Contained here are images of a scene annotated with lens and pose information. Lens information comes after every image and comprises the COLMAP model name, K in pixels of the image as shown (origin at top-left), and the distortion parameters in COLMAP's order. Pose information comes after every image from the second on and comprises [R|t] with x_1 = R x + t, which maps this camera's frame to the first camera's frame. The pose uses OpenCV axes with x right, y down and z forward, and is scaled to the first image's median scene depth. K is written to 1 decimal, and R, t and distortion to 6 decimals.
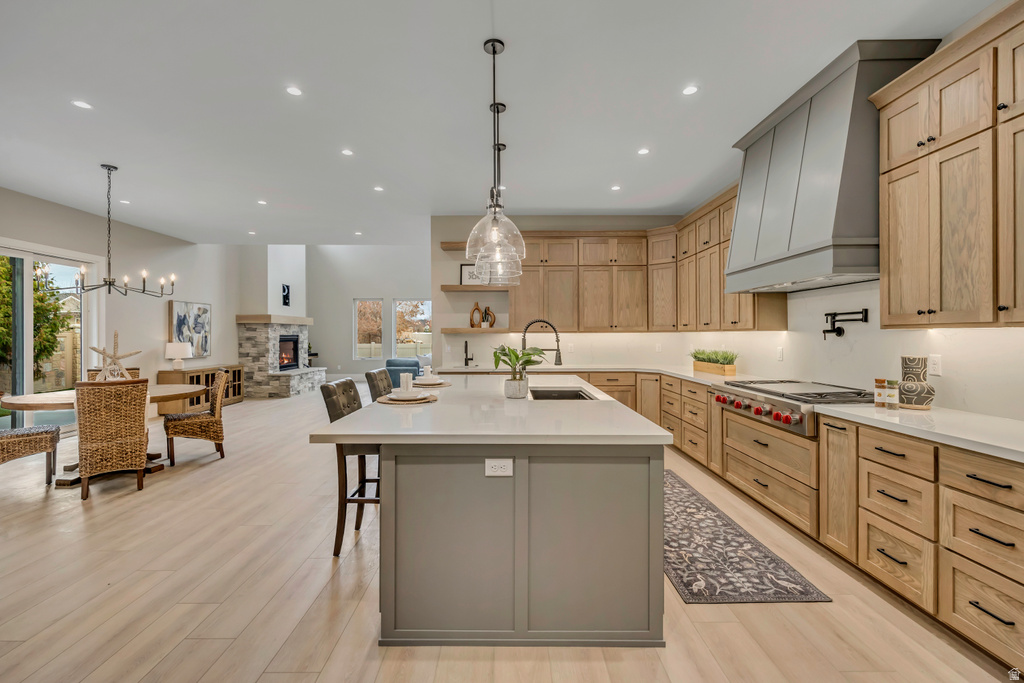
lens RADIAL K [[457.2, 0, 511.3], [0, 457.2, 334.5], [0, 0, 1]] dist [-0.004439, -0.000789]
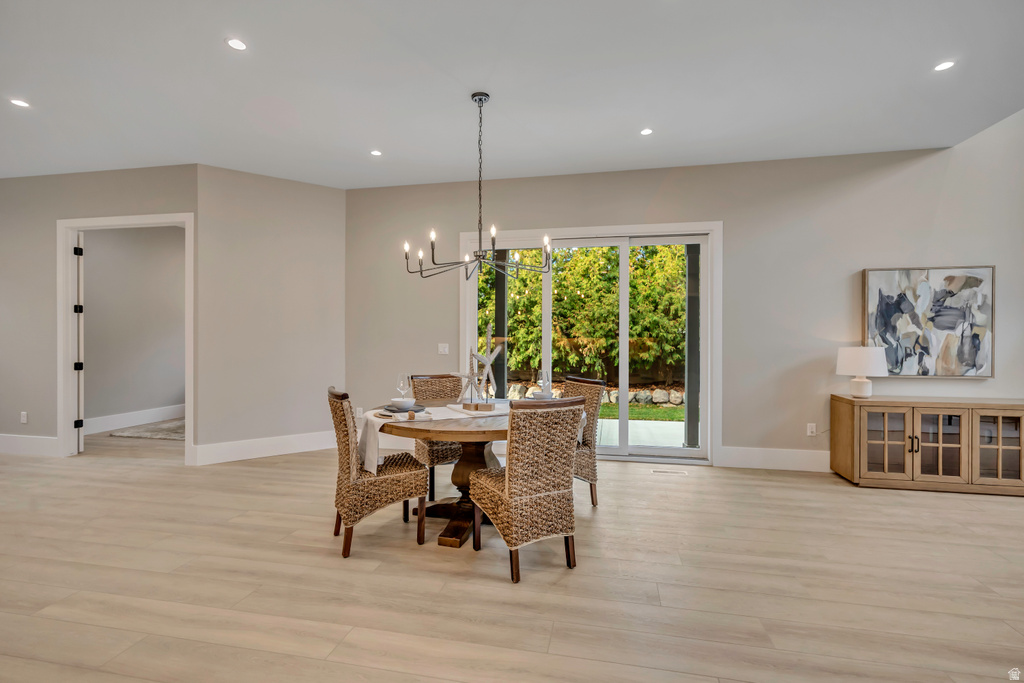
lens RADIAL K [[475.7, 0, 510.2], [0, 475.7, 340.1], [0, 0, 1]] dist [0.003256, 0.000278]
pose [[-0.216402, 0.004316, -0.976295, -0.116753], [-0.001566, 0.999987, 0.004768, 0.010267], [0.976303, 0.002561, -0.216392, 0.897221]]
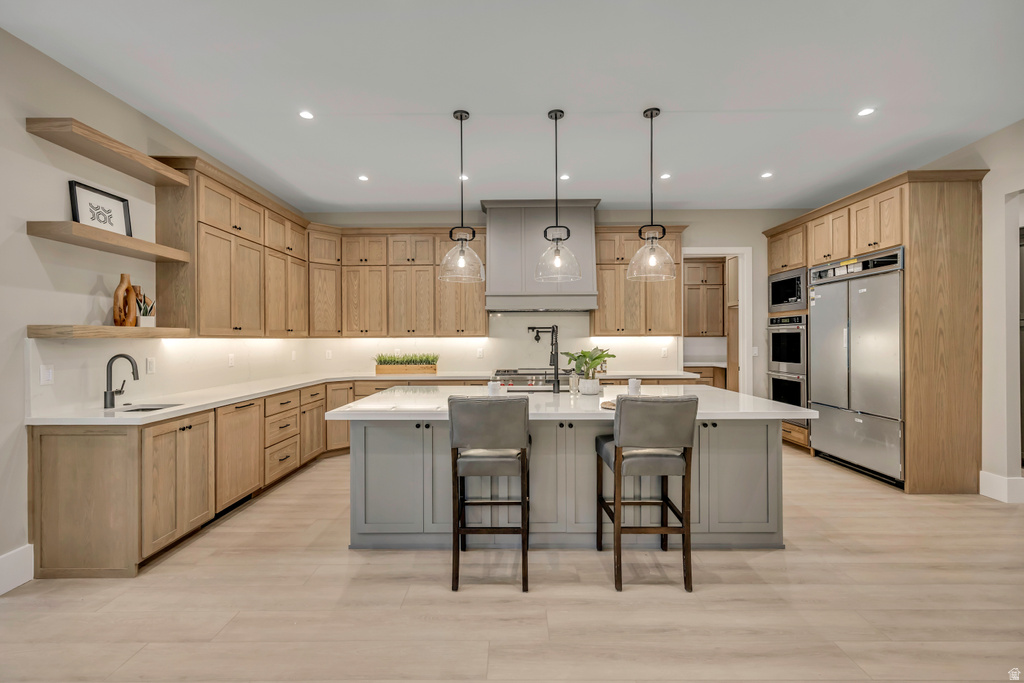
lens RADIAL K [[449.4, 0, 509.0], [0, 449.4, 338.8], [0, 0, 1]] dist [0.000839, -0.000057]
pose [[0.010325, 0.003126, 0.999942, -0.565088], [0.003583, 0.999989, -0.003163, 0.001329], [-0.999940, 0.003615, 0.010314, 0.602083]]
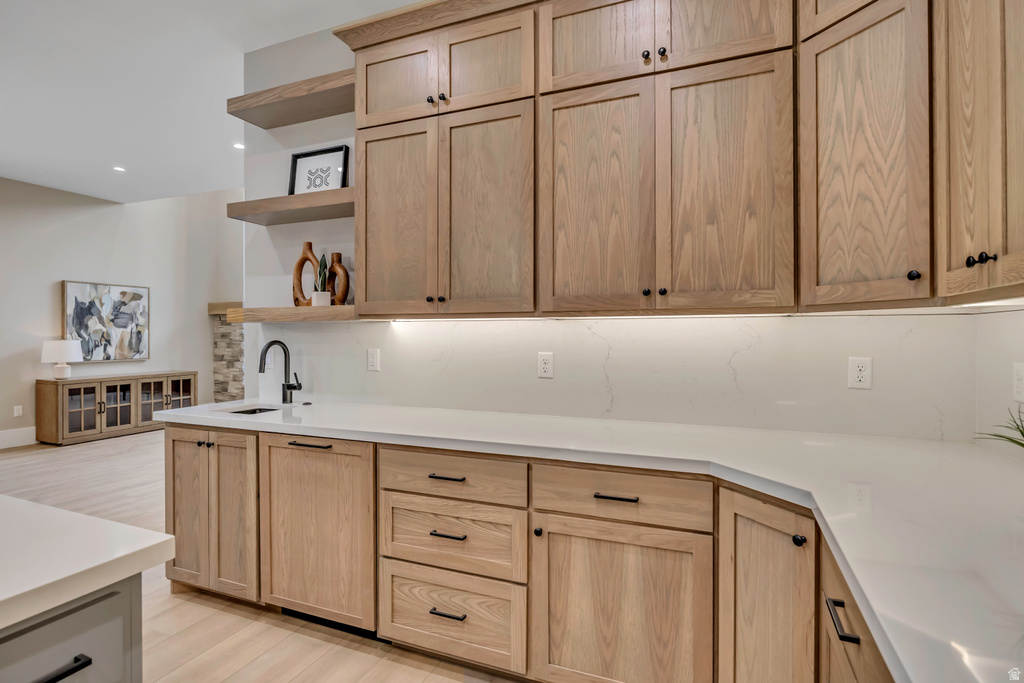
lens RADIAL K [[518.3, 0, 509.3], [0, 518.3, 336.3], [0, 0, 1]] dist [-0.003952, -0.001154]
pose [[0.919819, 0.004156, -0.392320, 0.264612], [-0.002307, 0.999984, 0.005184, 0.007688], [0.392336, -0.003864, 0.919814, 0.674908]]
